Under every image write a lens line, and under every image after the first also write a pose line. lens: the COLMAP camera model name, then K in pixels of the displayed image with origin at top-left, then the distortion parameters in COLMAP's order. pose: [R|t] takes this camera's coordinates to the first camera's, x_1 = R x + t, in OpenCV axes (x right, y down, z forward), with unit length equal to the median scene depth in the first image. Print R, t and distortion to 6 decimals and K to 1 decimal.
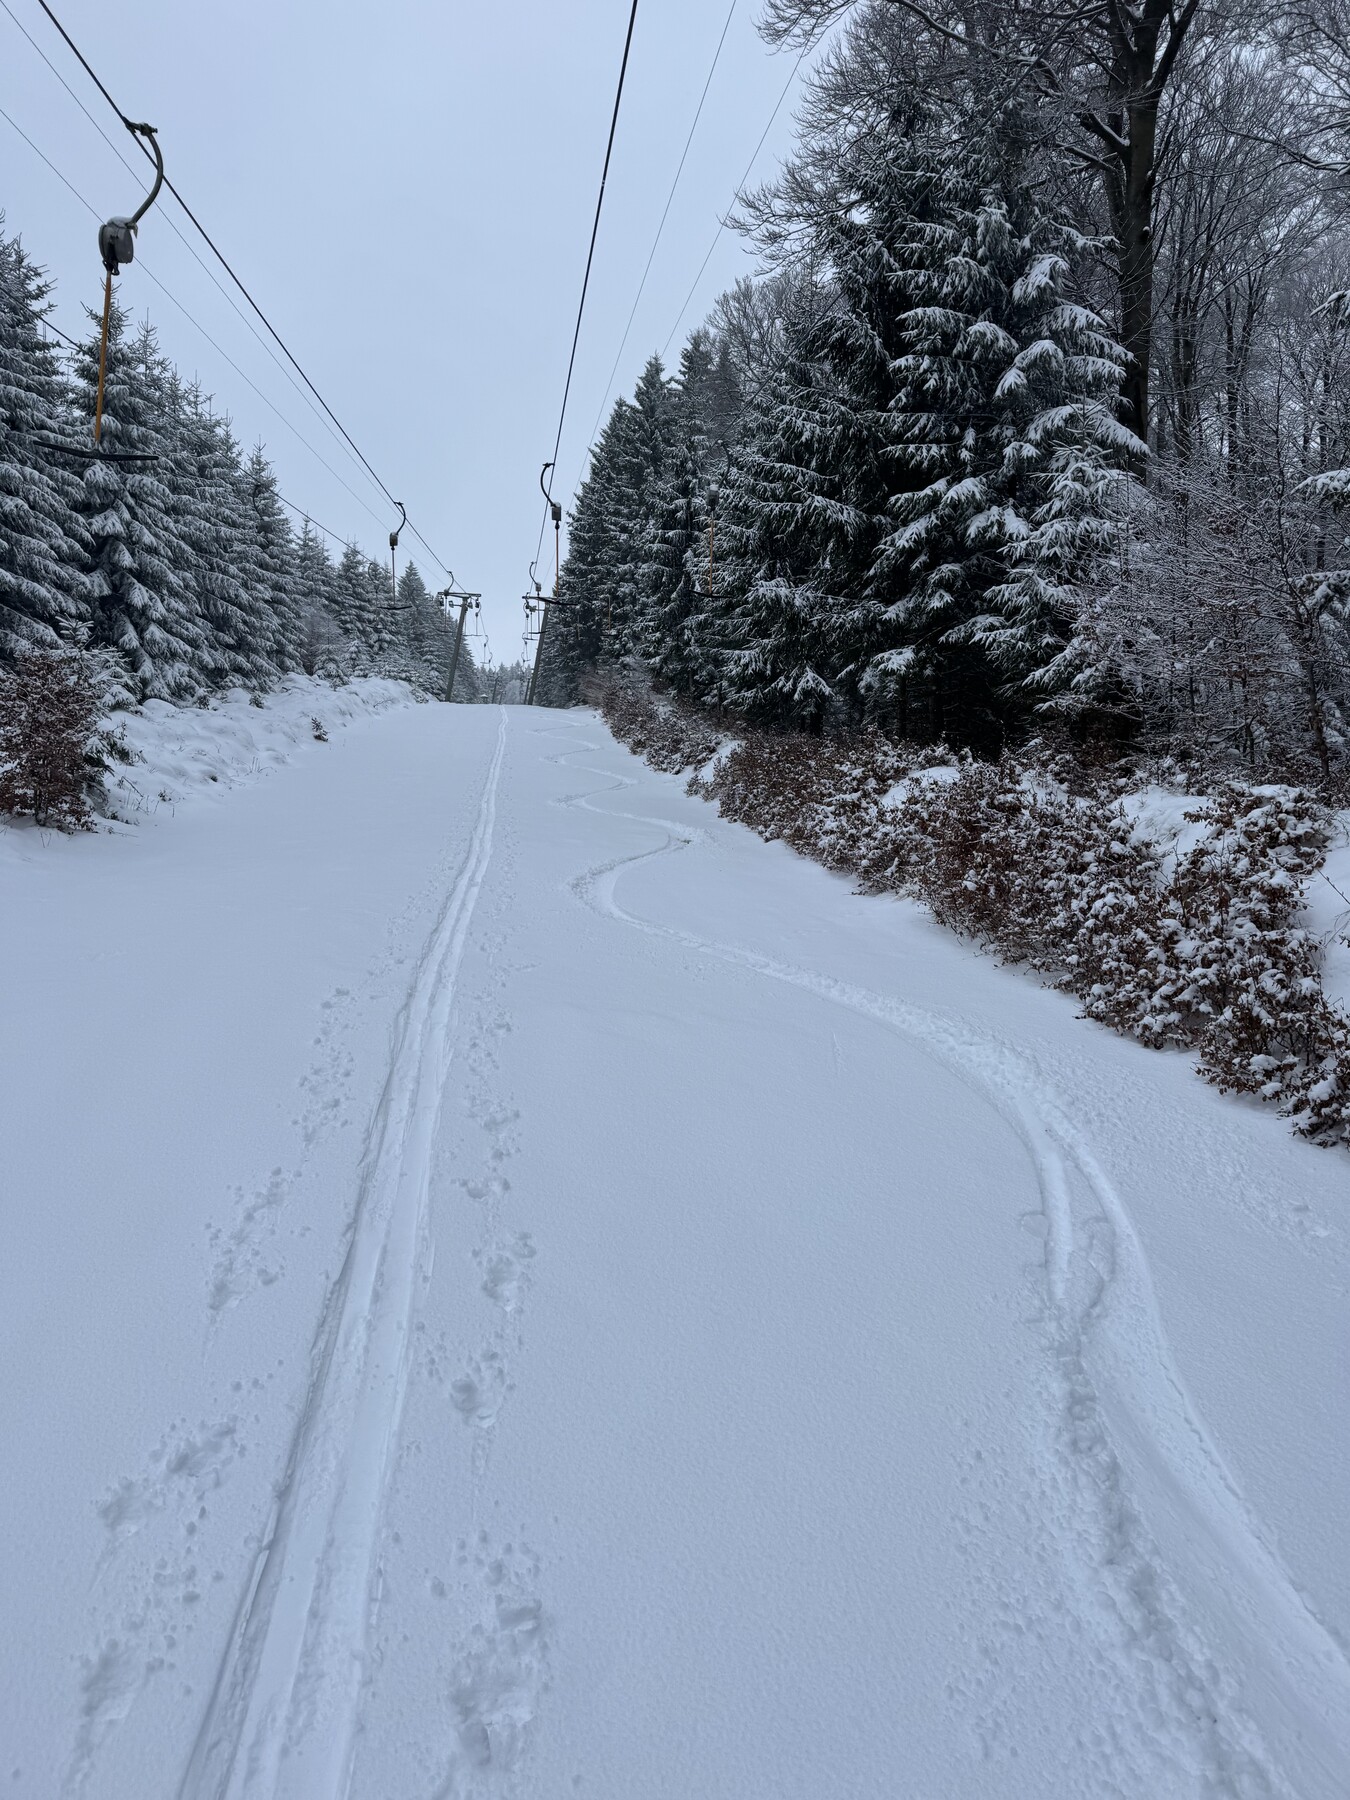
lens RADIAL K [[1274.2, 0, 675.0], [0, 1274.2, 900.0], [0, 0, 1]] dist [0.222859, -0.438116]
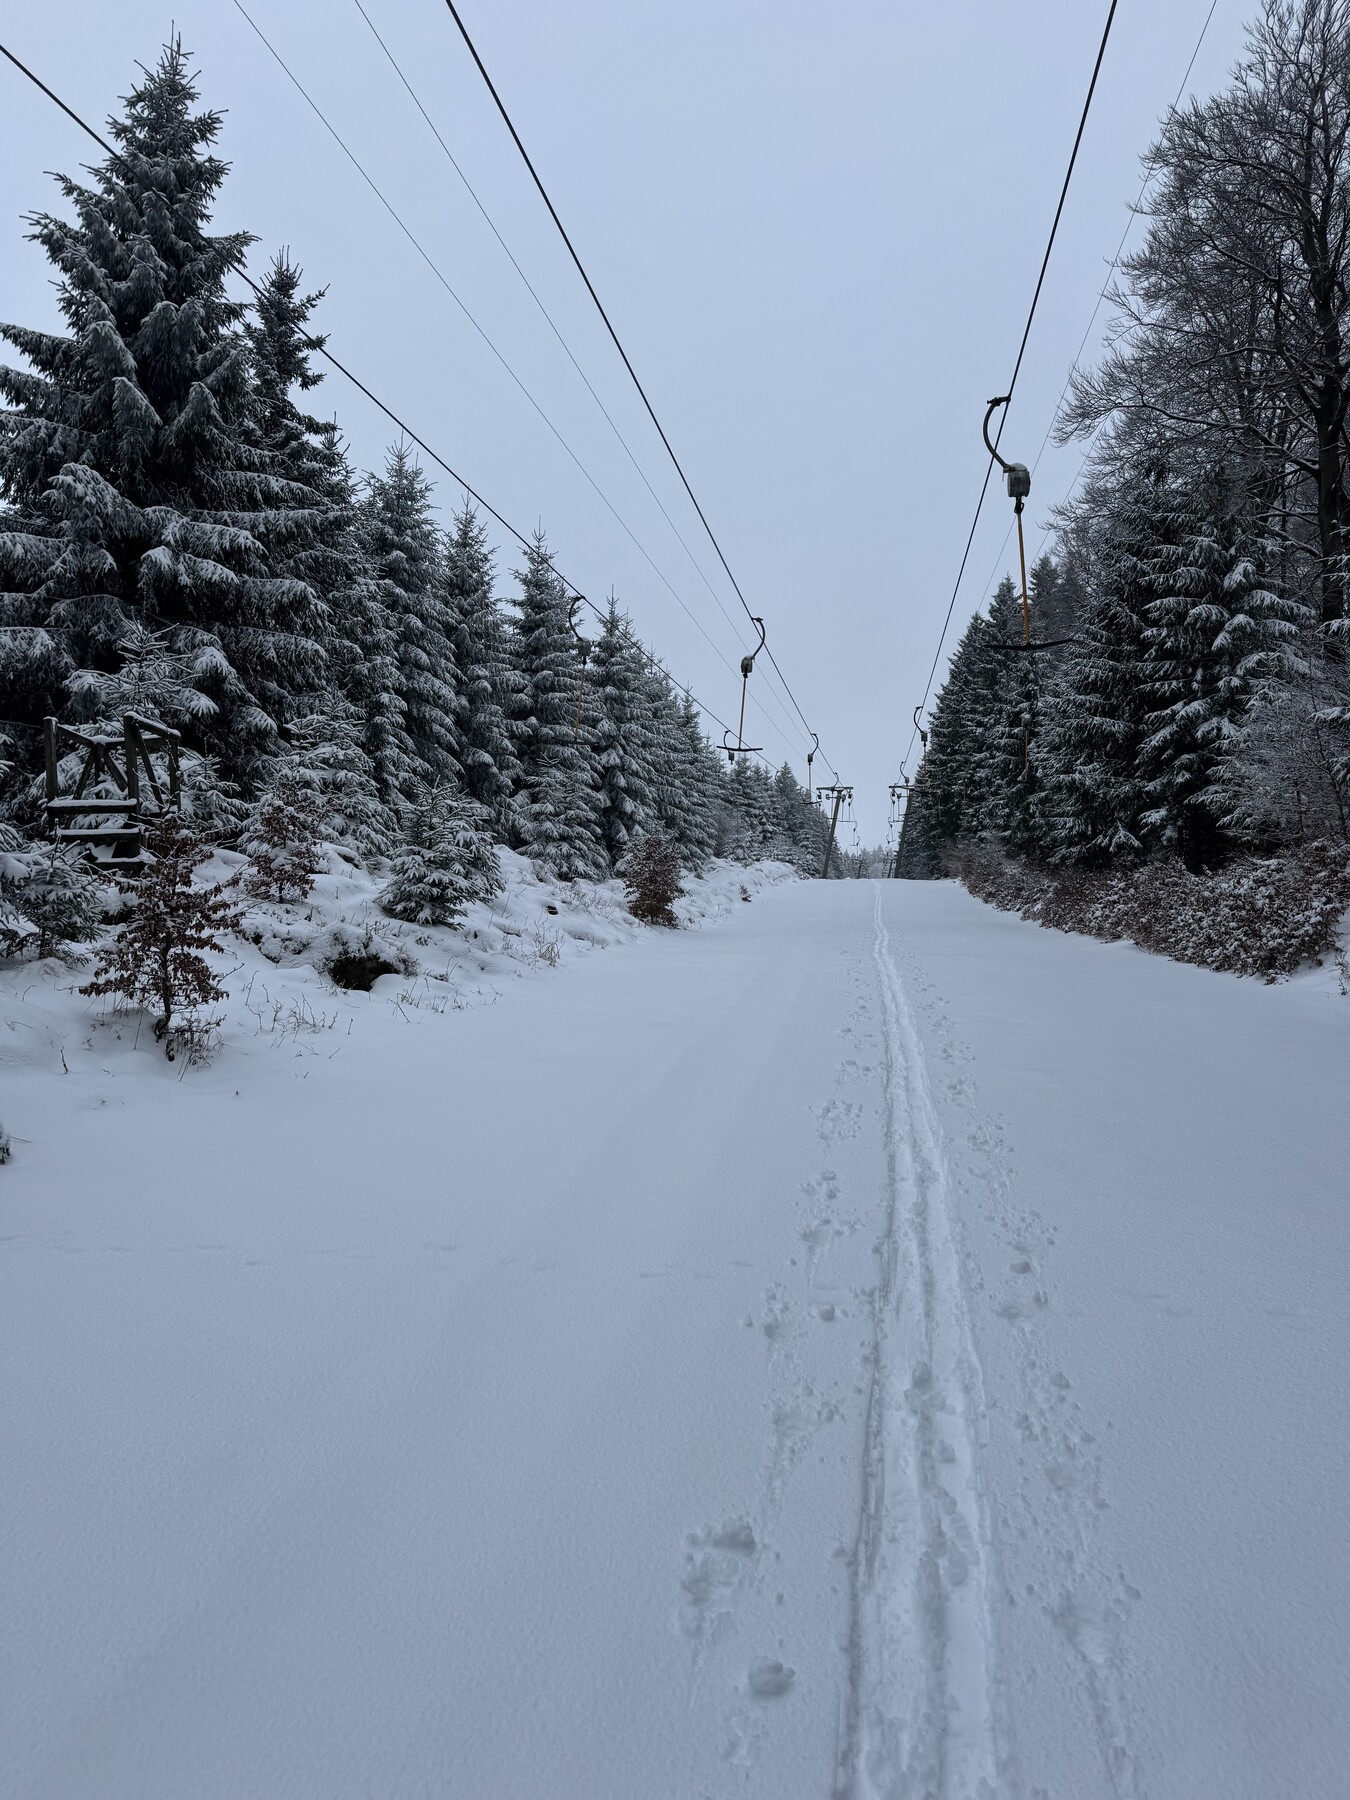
lens RADIAL K [[1274.2, 0, 675.0], [0, 1274.2, 900.0], [0, 0, 1]] dist [0.222859, -0.438116]
pose [[0.961043, -0.030530, -0.274708, 0.021901], [-0.008765, 0.990015, -0.140690, 0.063002], [0.276261, 0.137617, 0.951179, -0.286408]]
